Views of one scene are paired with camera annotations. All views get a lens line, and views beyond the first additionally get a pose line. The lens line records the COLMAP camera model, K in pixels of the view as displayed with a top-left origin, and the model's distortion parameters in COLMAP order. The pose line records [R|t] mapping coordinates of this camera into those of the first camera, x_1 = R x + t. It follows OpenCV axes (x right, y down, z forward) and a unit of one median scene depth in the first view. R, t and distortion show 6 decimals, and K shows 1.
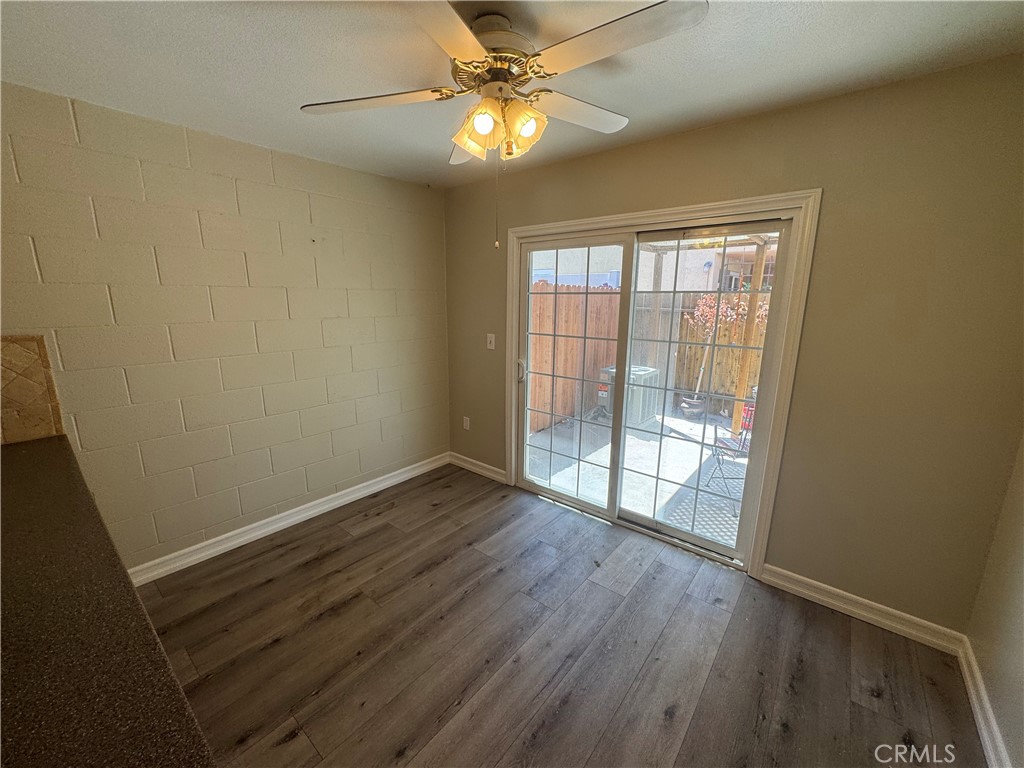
lens RADIAL K [[406.4, 0, 511.4], [0, 406.4, 381.7], [0, 0, 1]] dist [-0.002747, -0.000187]
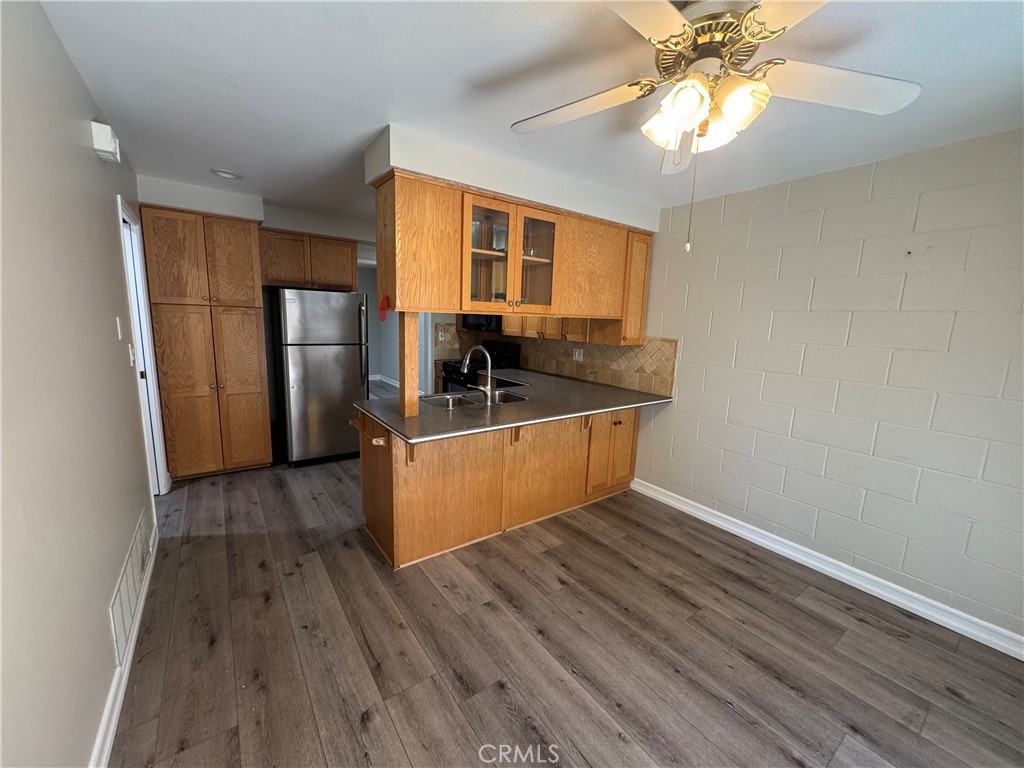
lens RADIAL K [[406.4, 0, 512.0], [0, 406.4, 387.0], [0, 0, 1]] dist [-0.002747, -0.000187]
pose [[-0.250487, 0.149028, -0.956581, 0.655033], [-0.230877, 0.950377, 0.208518, -0.106535], [0.940187, 0.273083, -0.203650, 0.652127]]
